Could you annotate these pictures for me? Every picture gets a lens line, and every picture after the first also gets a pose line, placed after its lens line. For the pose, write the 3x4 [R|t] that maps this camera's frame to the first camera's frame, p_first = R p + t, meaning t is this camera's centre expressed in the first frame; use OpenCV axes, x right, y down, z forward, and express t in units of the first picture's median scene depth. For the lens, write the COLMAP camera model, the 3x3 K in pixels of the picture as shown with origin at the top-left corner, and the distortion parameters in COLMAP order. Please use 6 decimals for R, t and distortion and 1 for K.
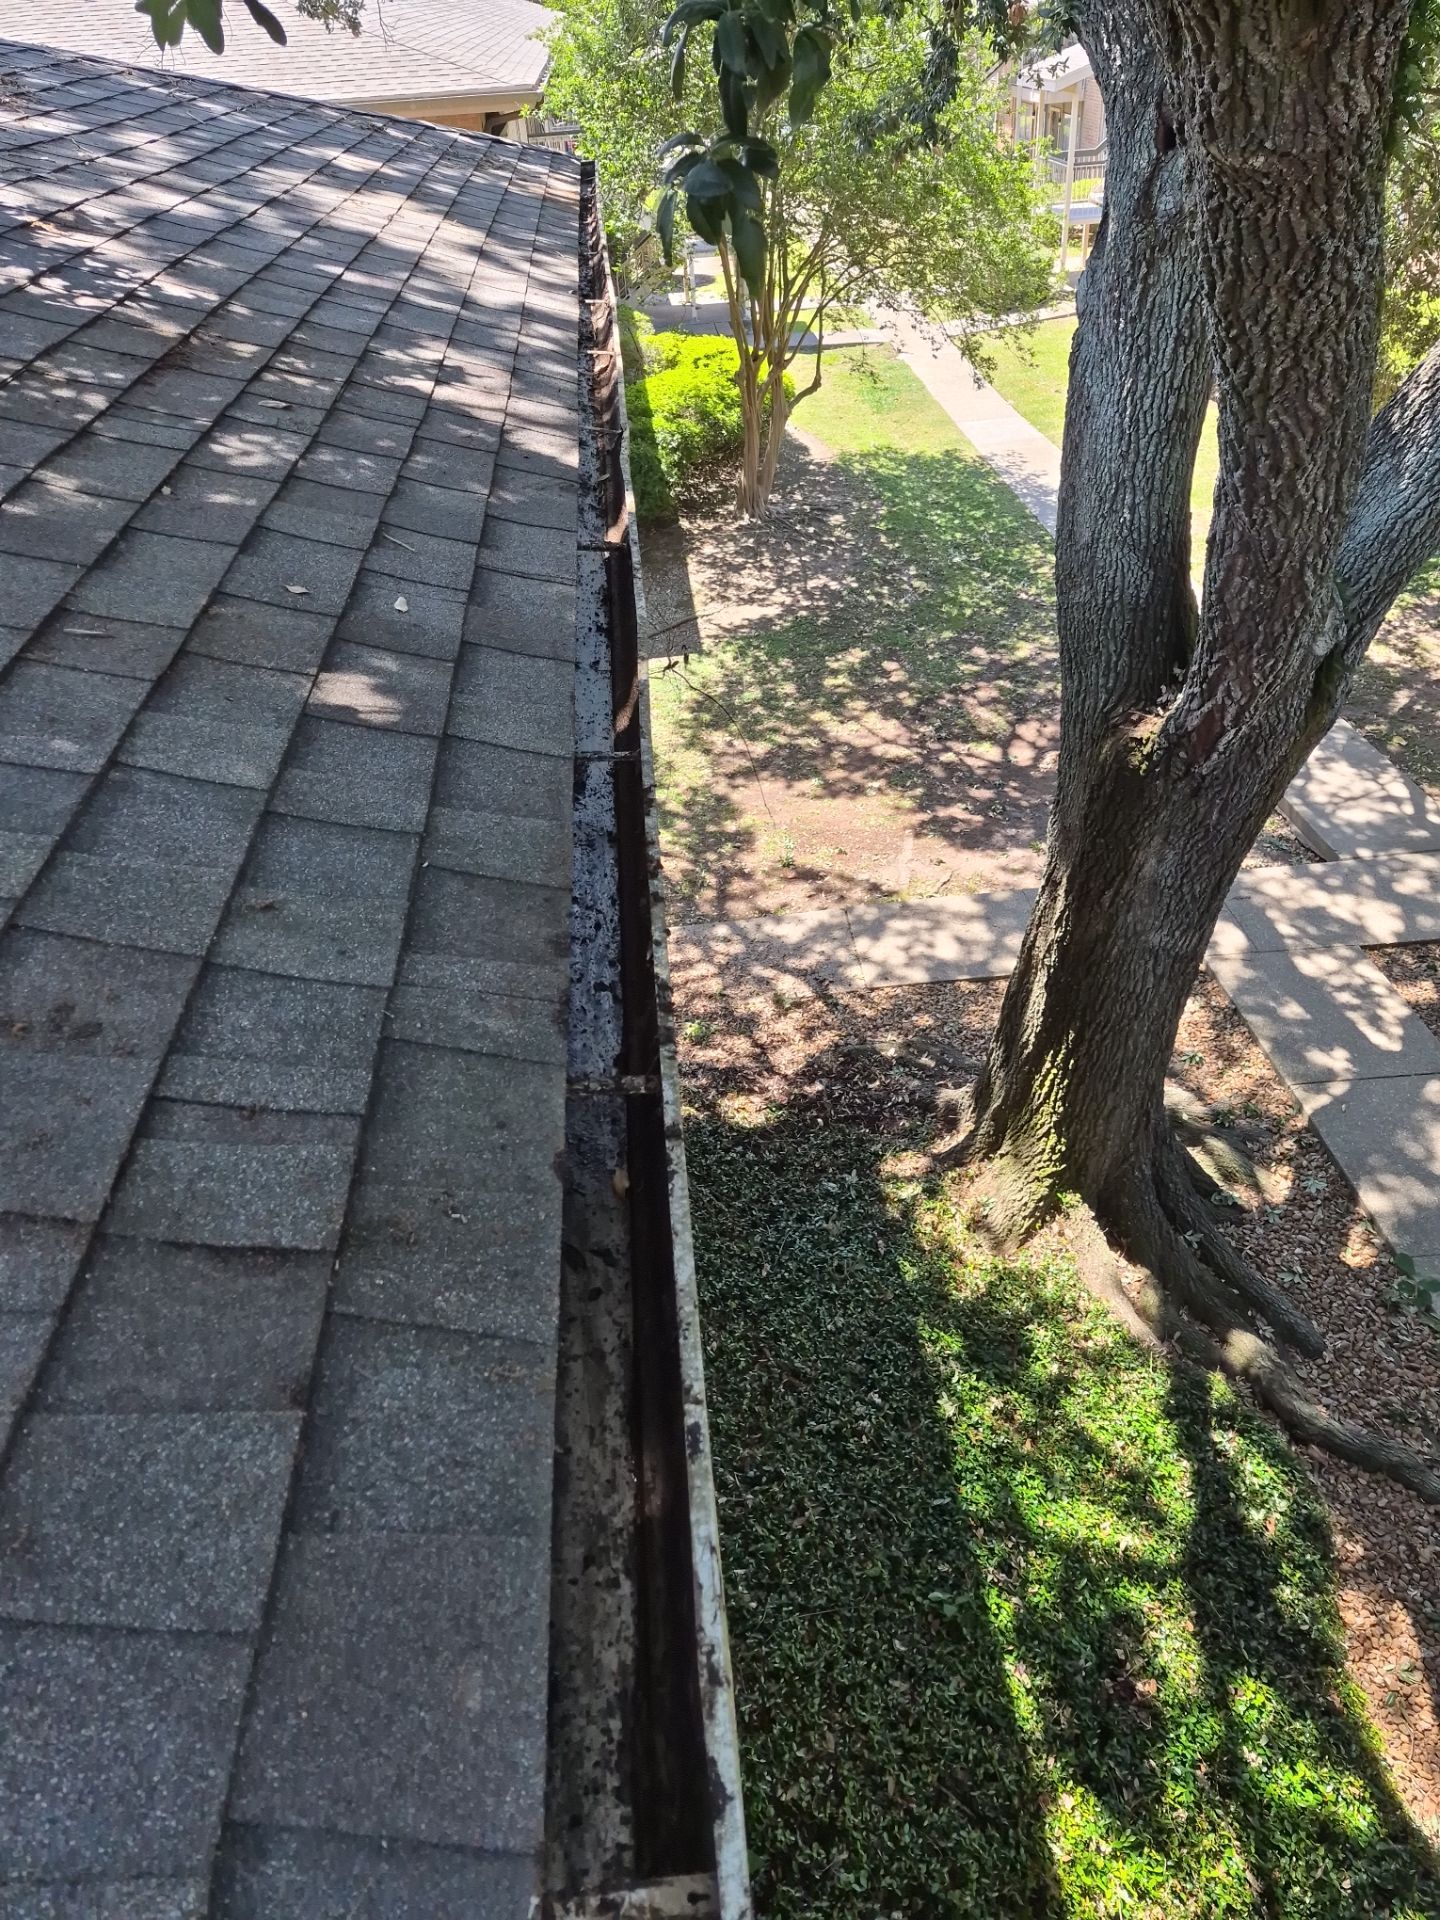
lens RADIAL K [[1399.8, 0, 720.0], [0, 1399.8, 960.0], [0, 0, 1]] dist [0.053975, -0.058649]
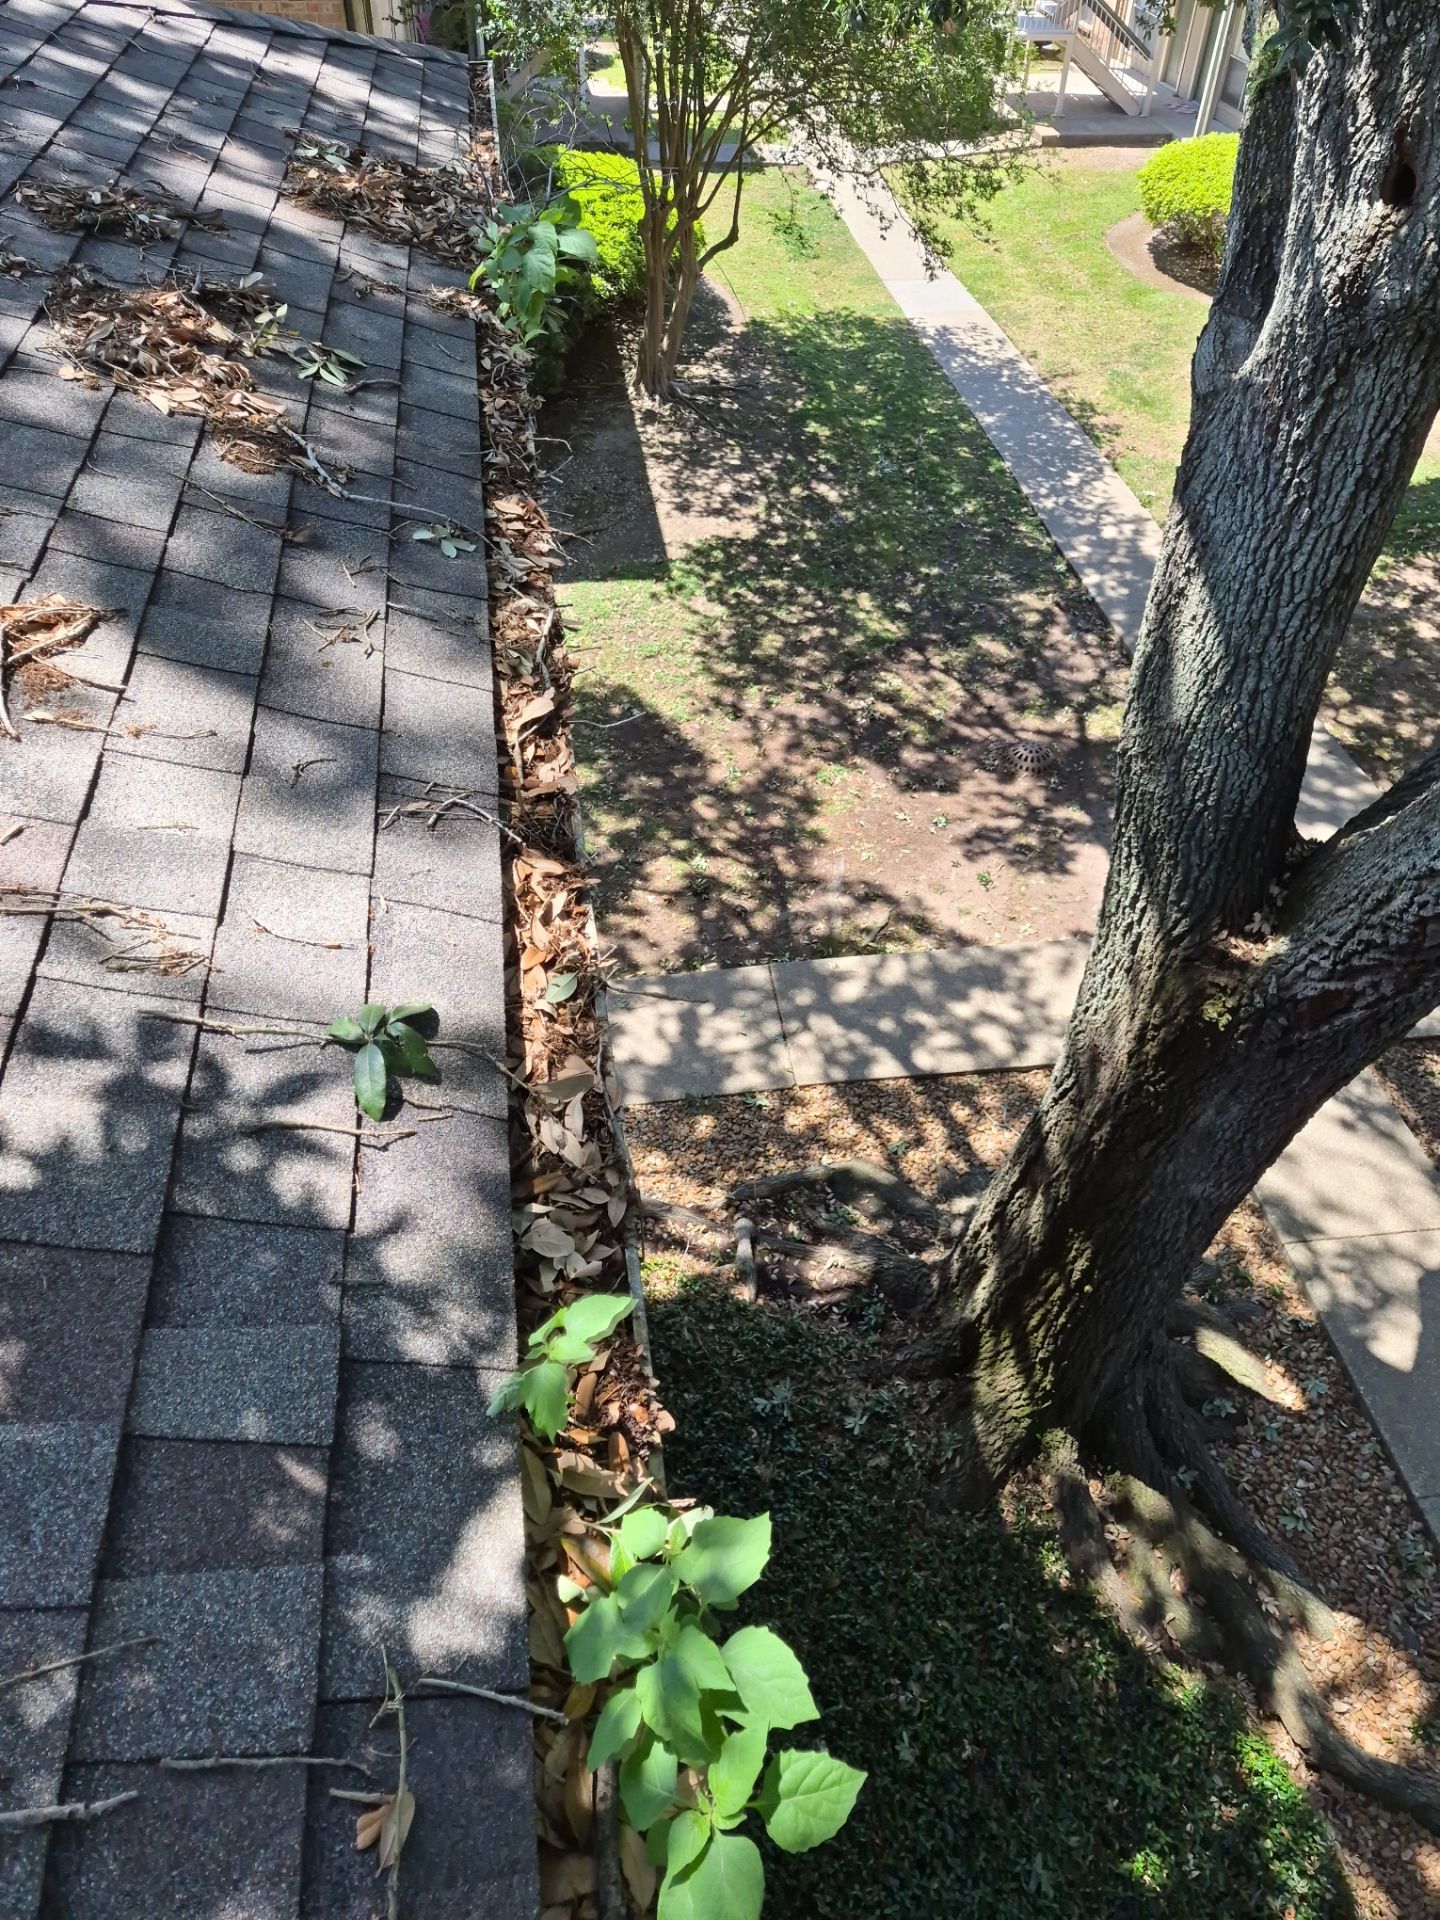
lens RADIAL K [[1380.2, 0, 720.0], [0, 1380.2, 960.0], [0, 0, 1]] dist [0.005621, 0.004254]
pose [[0.994806, 0.019677, 0.099872, -0.032899], [-0.034193, 0.988725, 0.145789, -0.225316], [-0.095877, -0.148447, 0.984262, 0.259632]]
